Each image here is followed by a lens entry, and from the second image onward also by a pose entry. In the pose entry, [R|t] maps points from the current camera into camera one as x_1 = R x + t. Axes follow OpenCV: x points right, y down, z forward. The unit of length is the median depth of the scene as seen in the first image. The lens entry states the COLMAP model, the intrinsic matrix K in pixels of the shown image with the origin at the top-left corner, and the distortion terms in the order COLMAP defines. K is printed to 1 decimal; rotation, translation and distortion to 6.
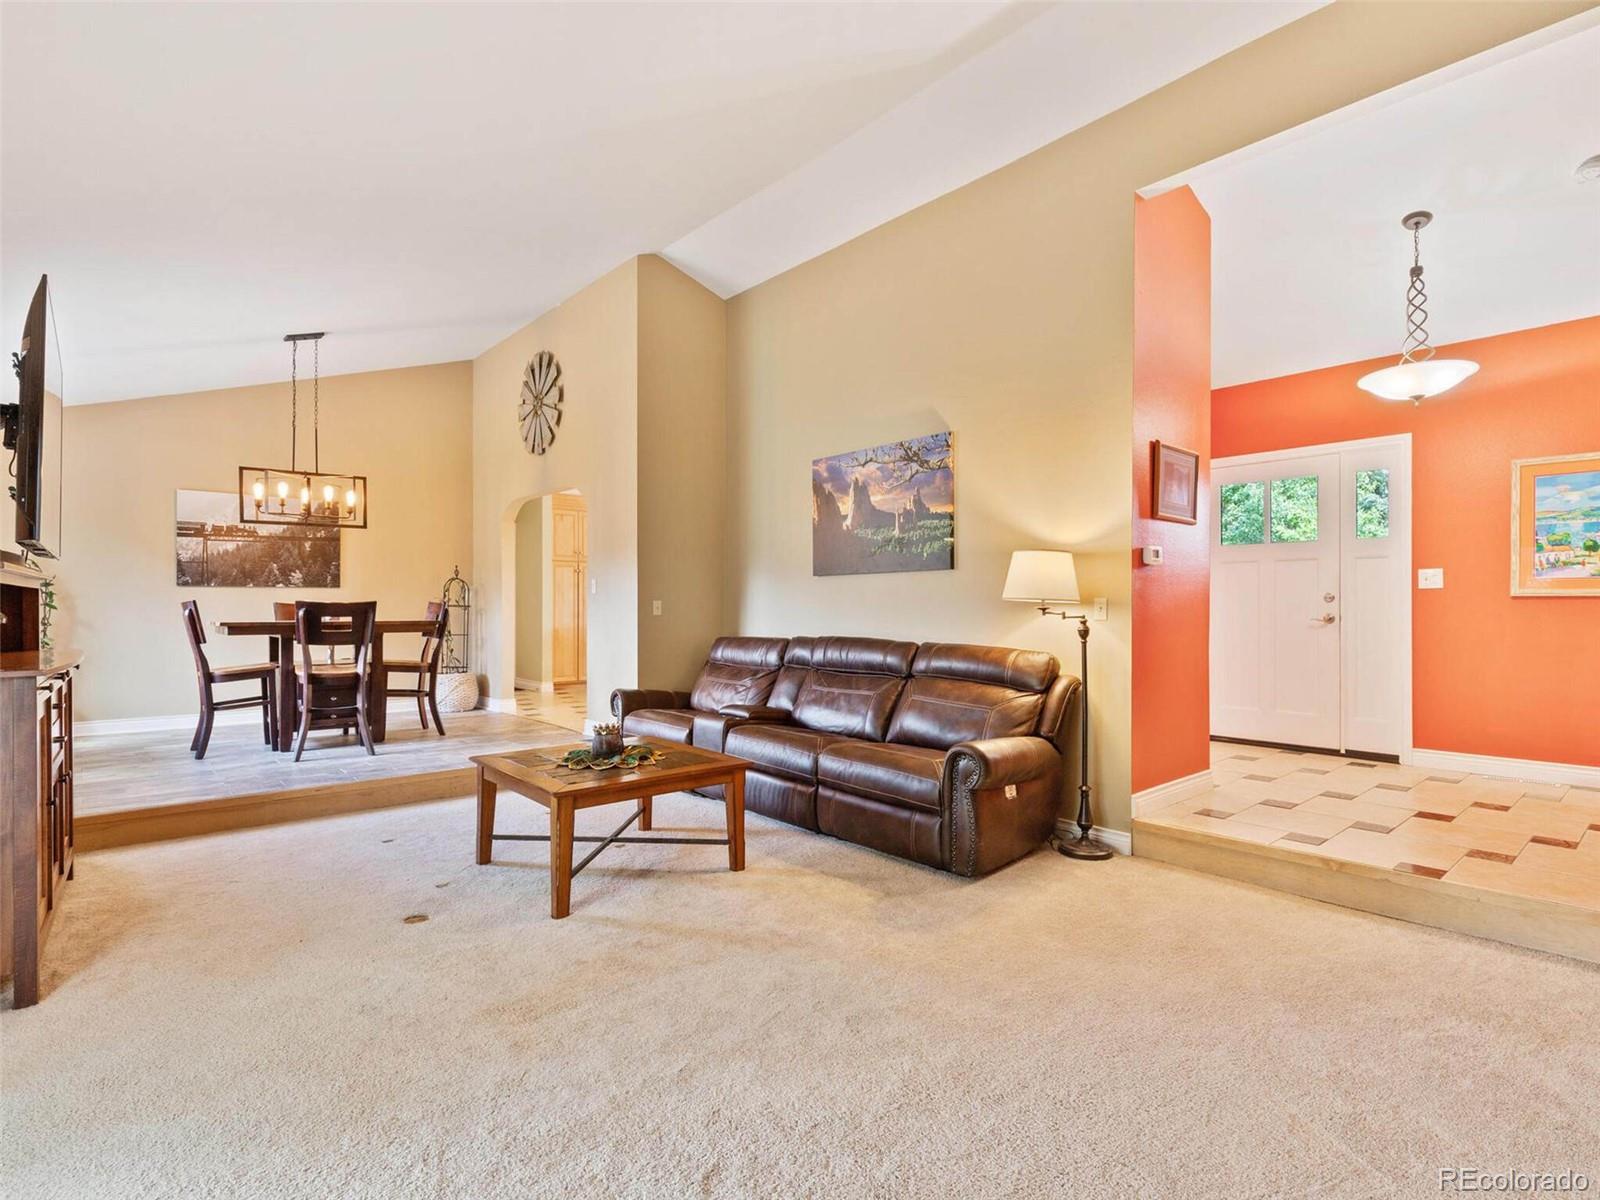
lens RADIAL K [[814.8, 0, 801.3], [0, 814.8, 603.4], [0, 0, 1]] dist [0.004906, -0.000567]
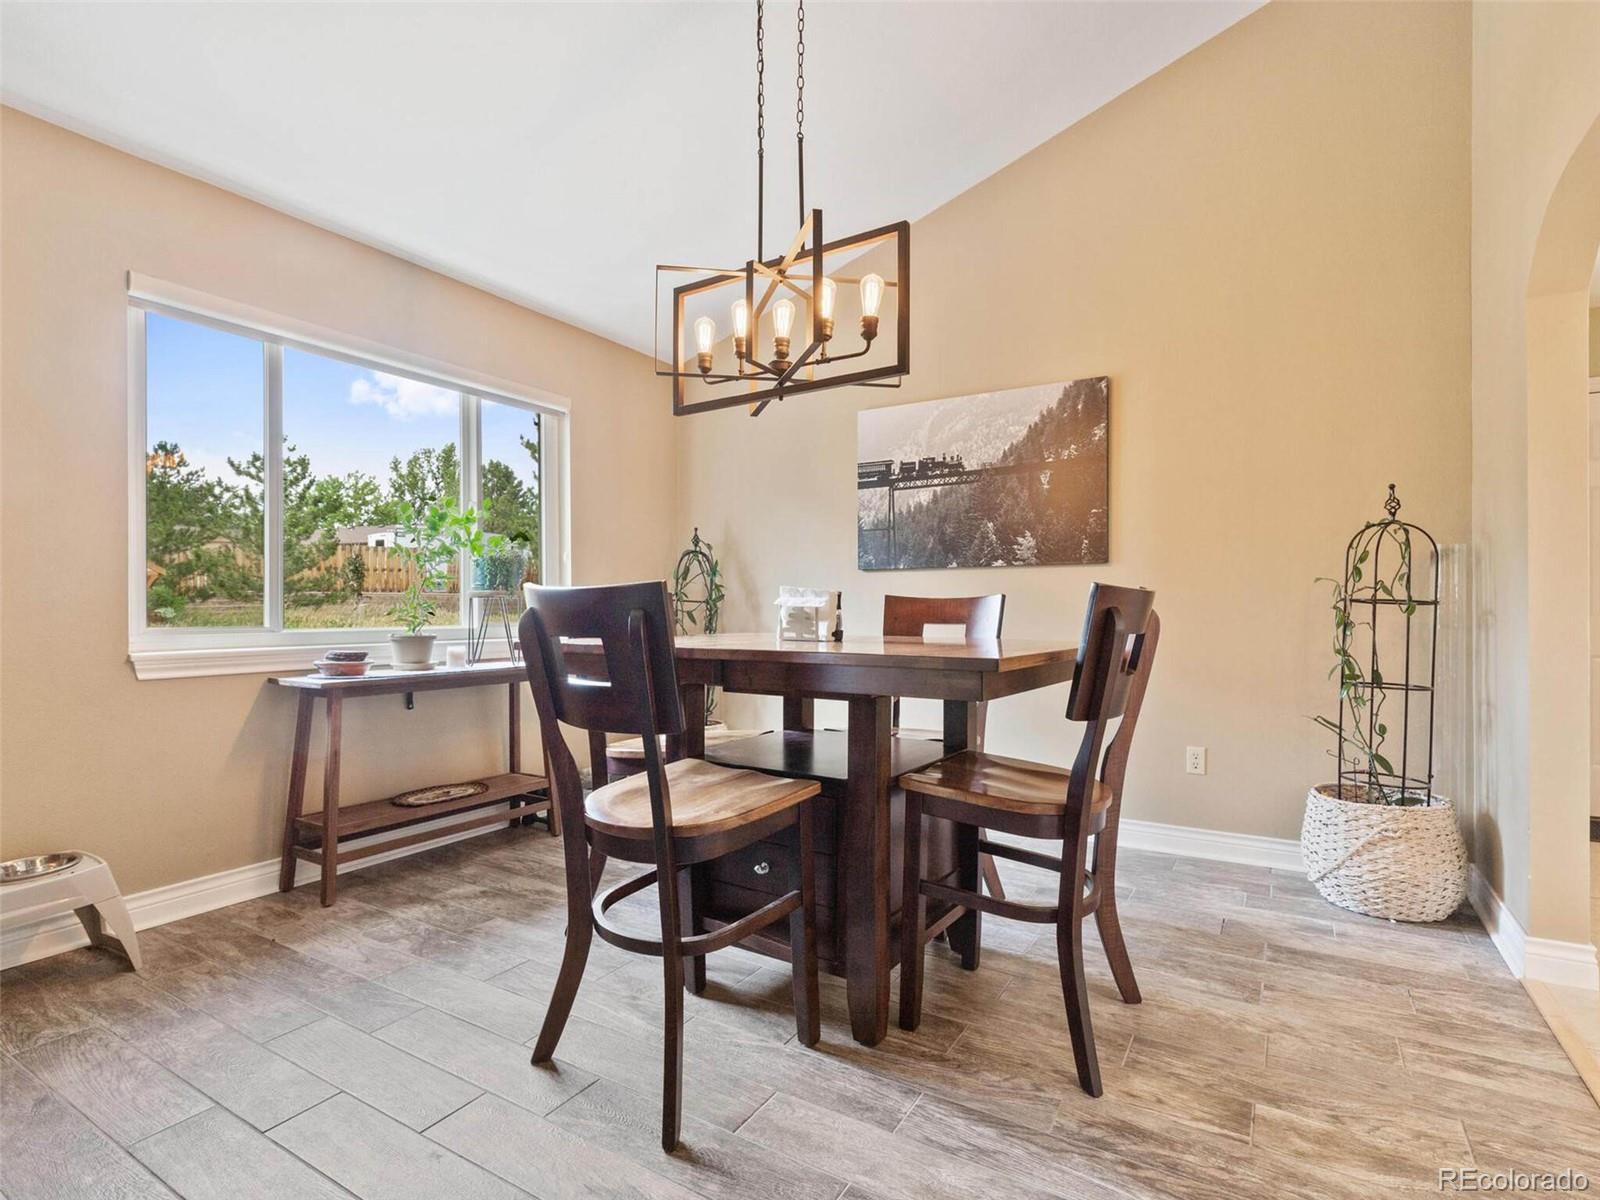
lens RADIAL K [[814.8, 0, 801.1], [0, 814.8, 606.1], [0, 0, 1]] dist [0.004906, -0.000567]
pose [[0.305812, -0.002384, -0.952089, -0.198282], [0.002111, 0.999996, -0.001826, 0.005611], [0.952090, -0.001451, 0.305816, 0.756570]]
